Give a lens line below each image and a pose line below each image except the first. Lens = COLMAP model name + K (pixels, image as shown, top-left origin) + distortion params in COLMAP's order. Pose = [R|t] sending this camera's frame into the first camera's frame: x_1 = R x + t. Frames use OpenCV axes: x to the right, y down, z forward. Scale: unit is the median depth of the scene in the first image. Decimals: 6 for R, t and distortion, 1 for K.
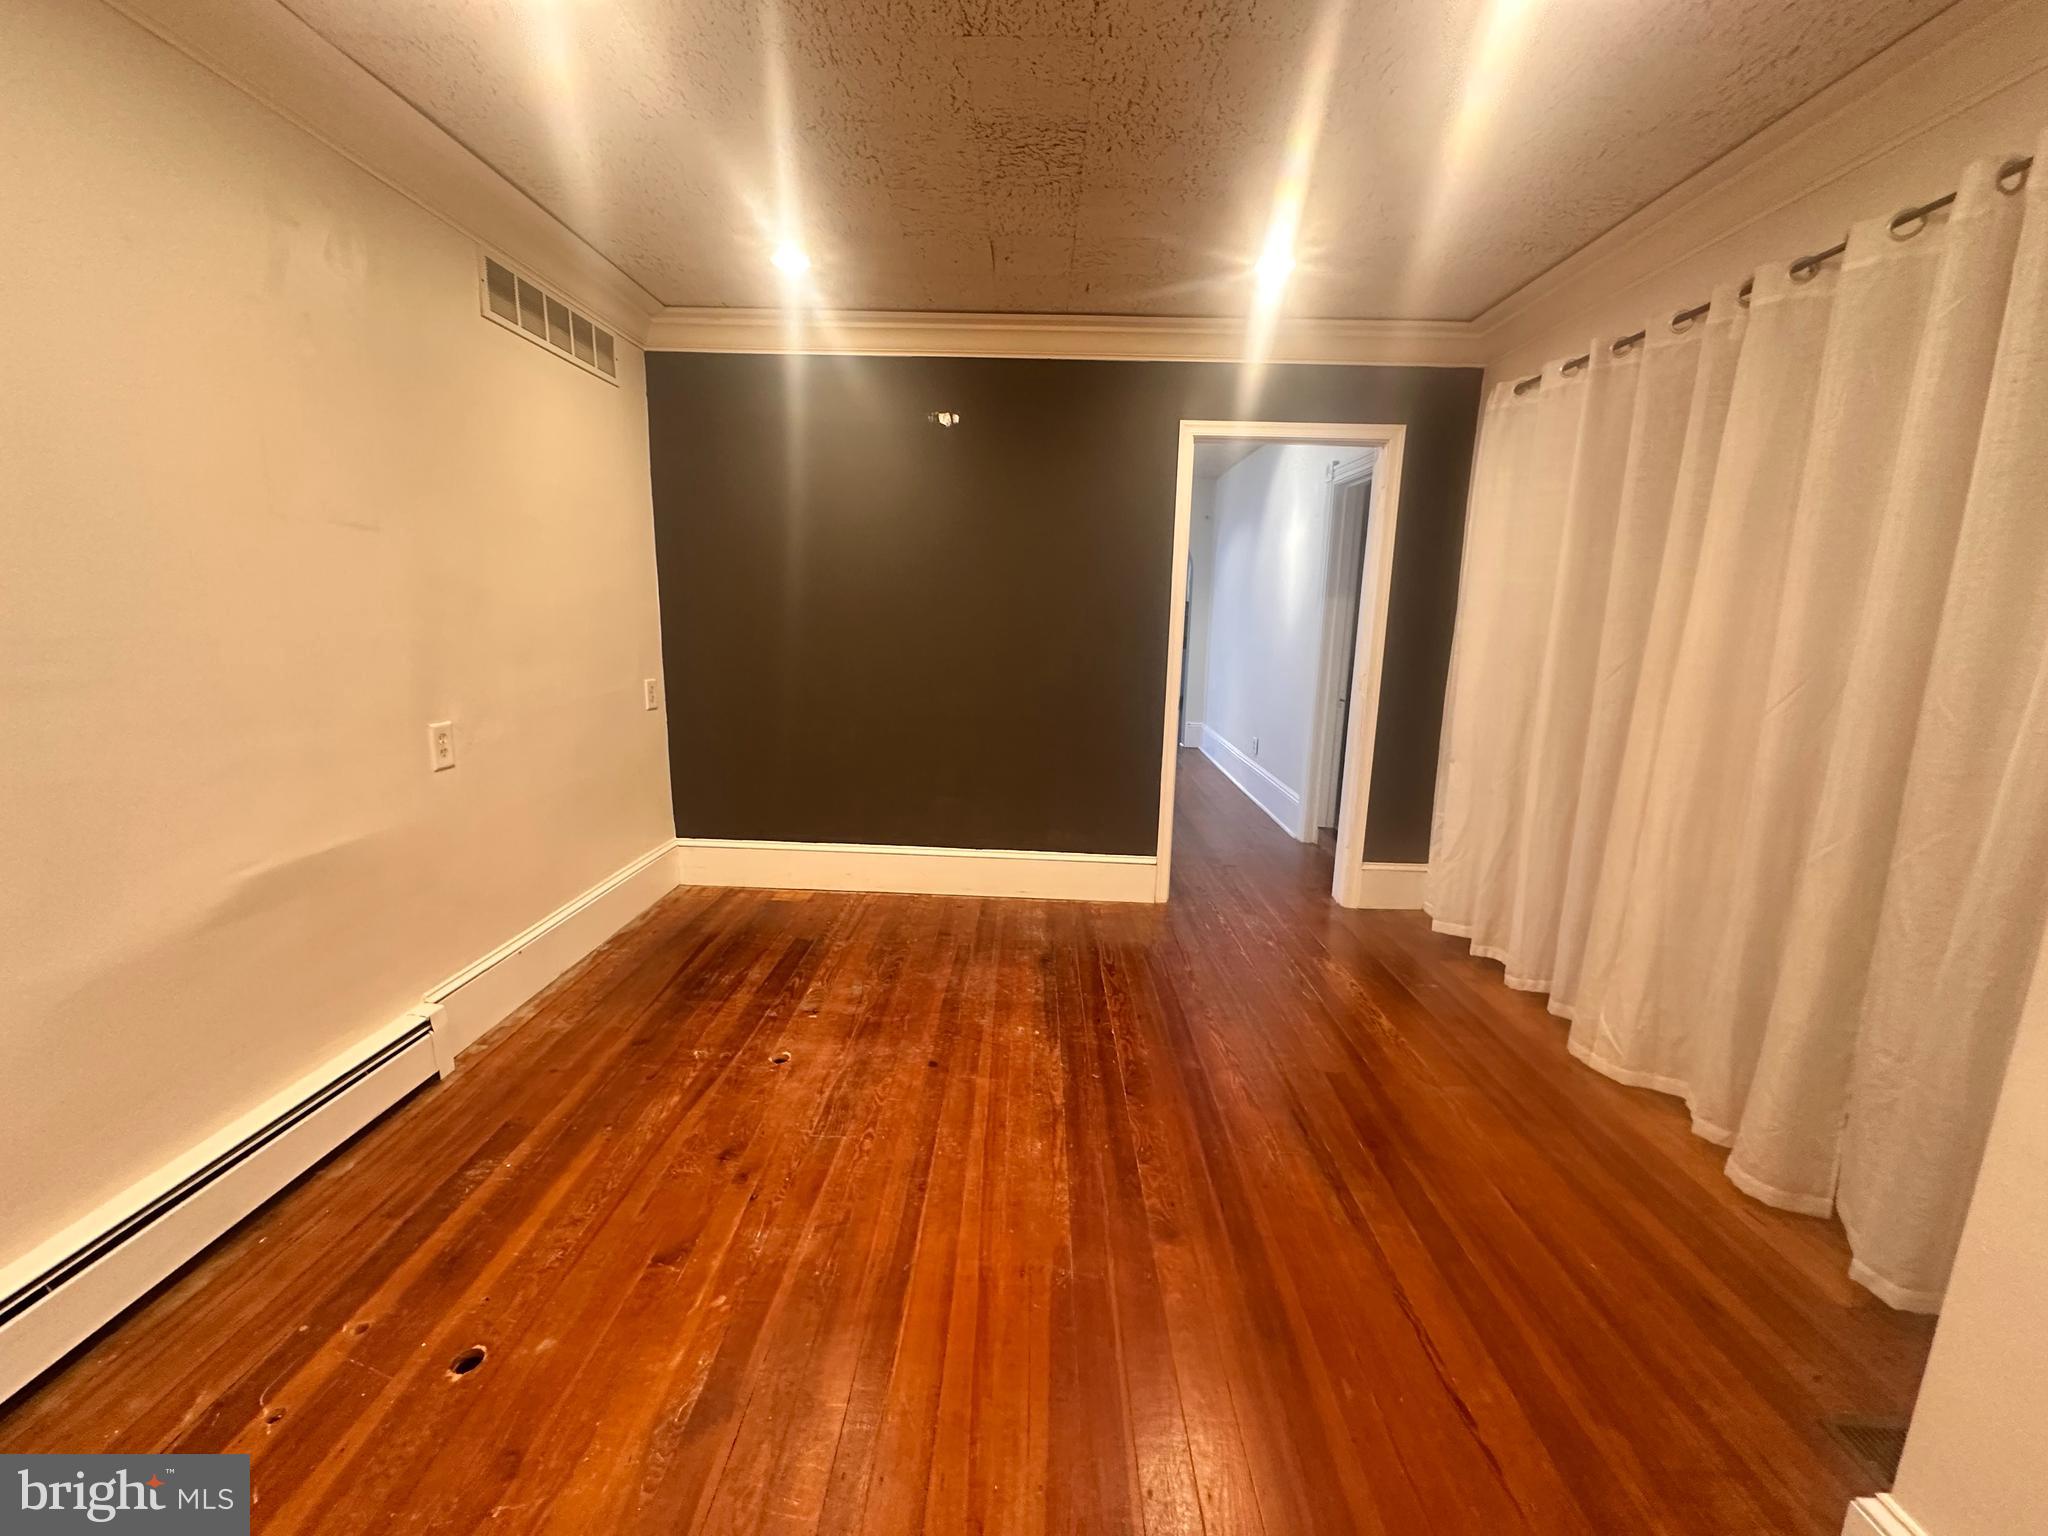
lens RADIAL K [[824.7, 0, 1022.4], [0, 824.7, 768.8], [0, 0, 1]] dist [-0.009447, 0.002870]
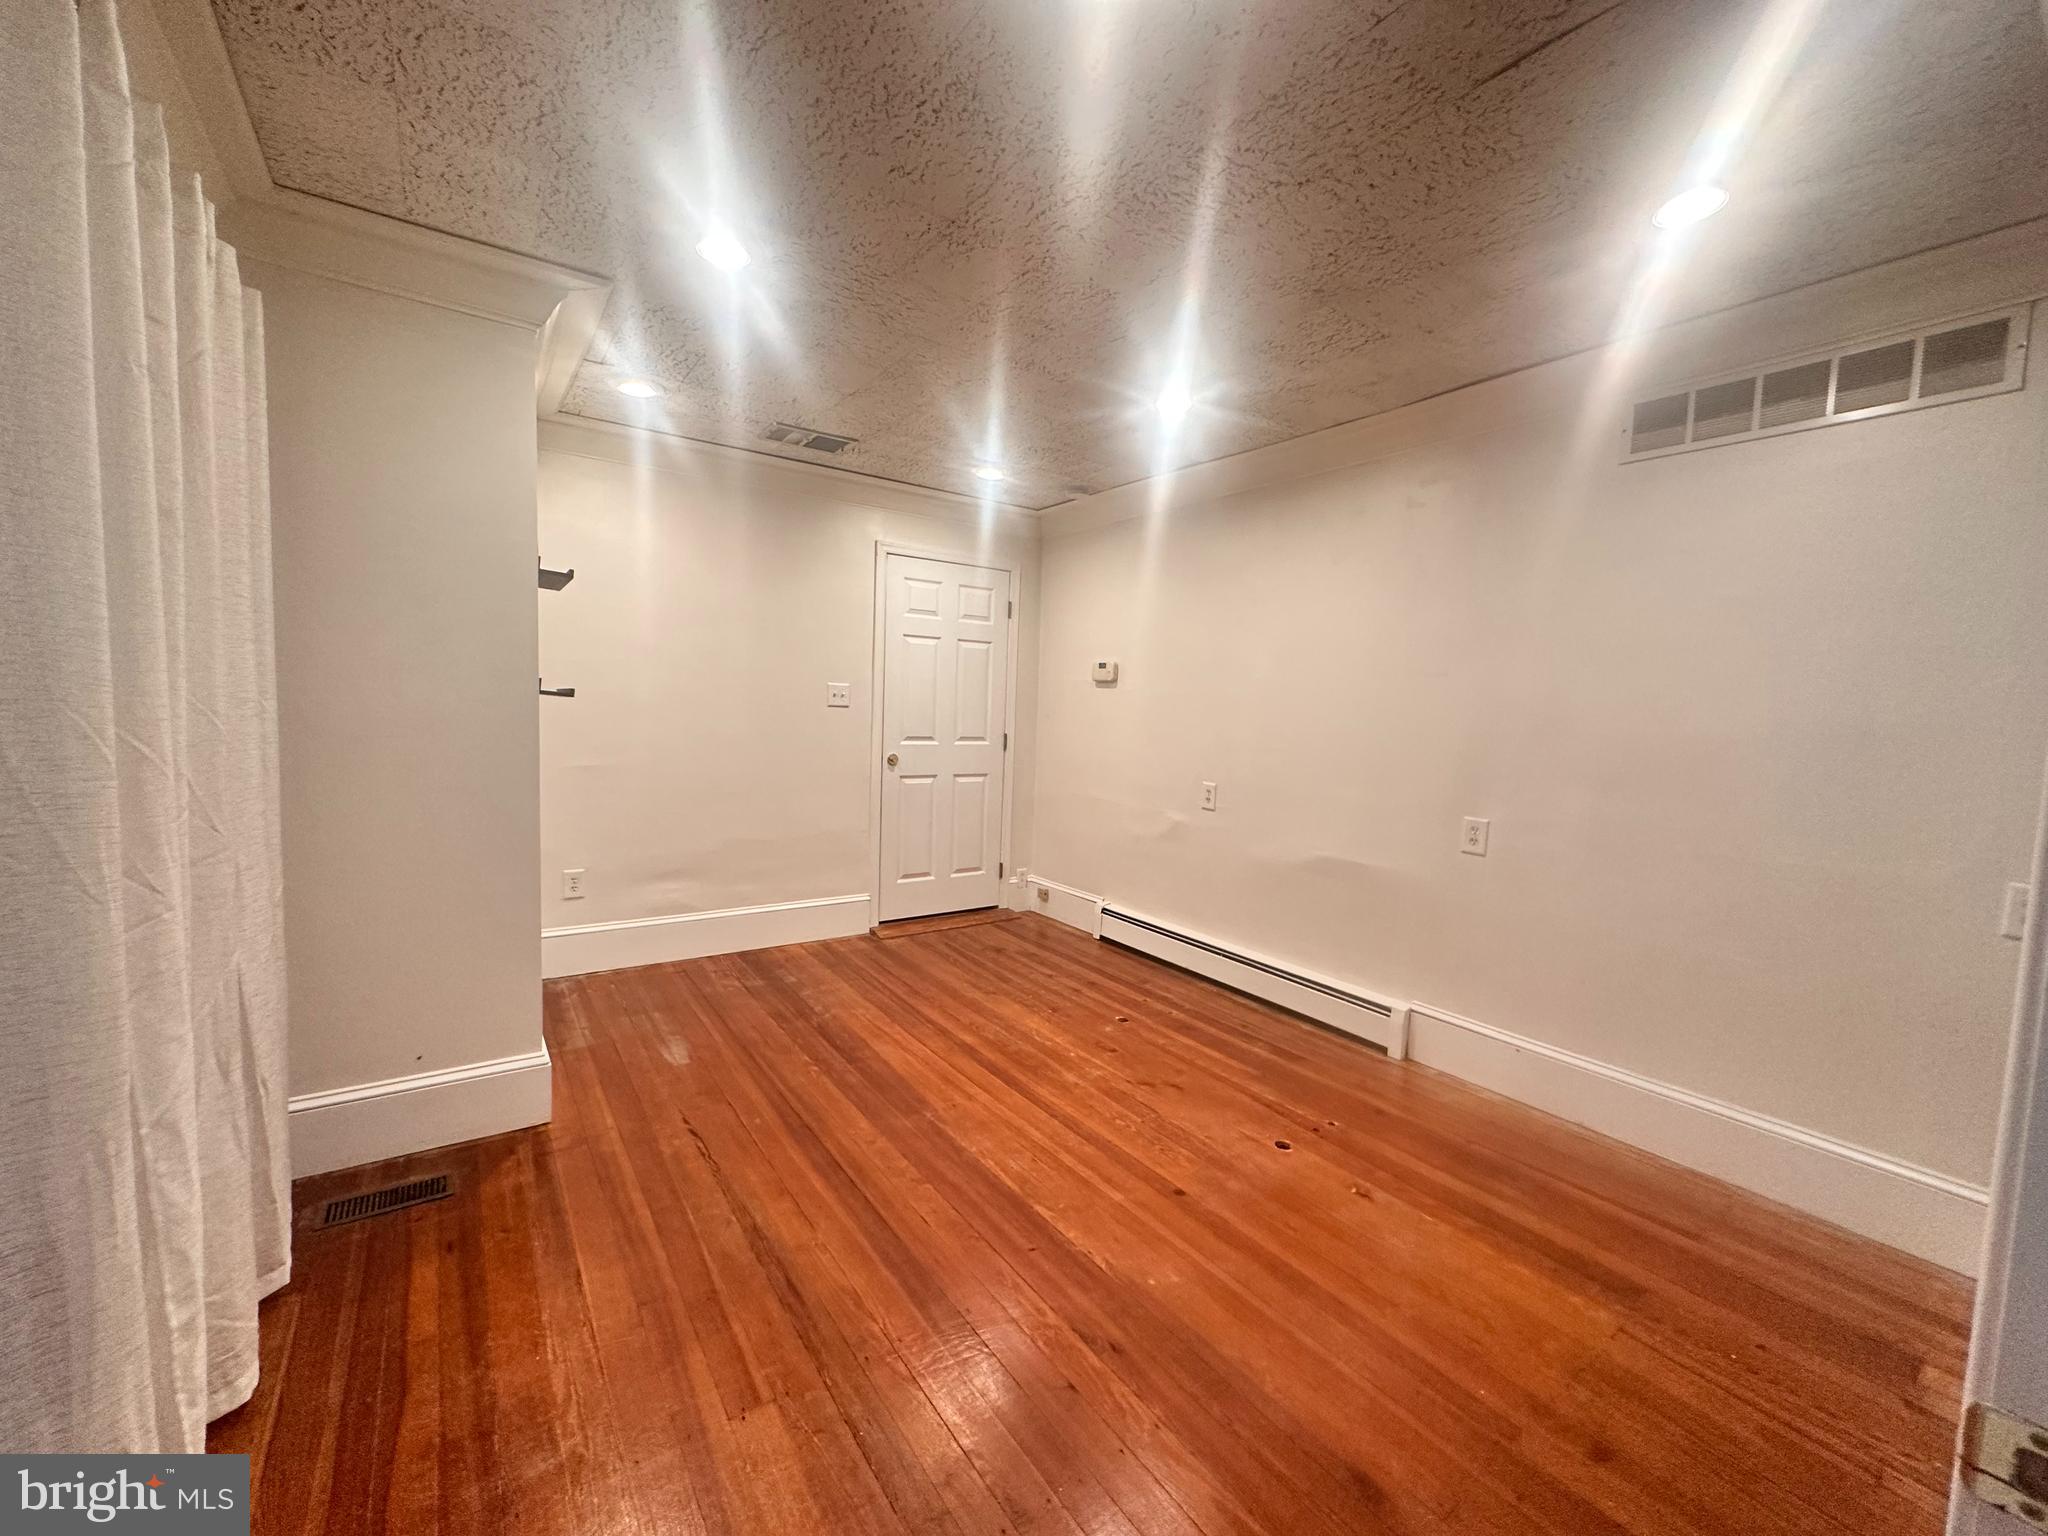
lens RADIAL K [[824.7, 0, 1017.5], [0, 824.7, 770.8], [0, 0, 1]] dist [-0.009447, 0.002870]
pose [[-0.814572, -0.002320, -0.580058, 0.724375], [-0.160942, 0.961635, 0.222163, -0.348050], [0.557289, 0.274324, -0.783694, 1.857389]]
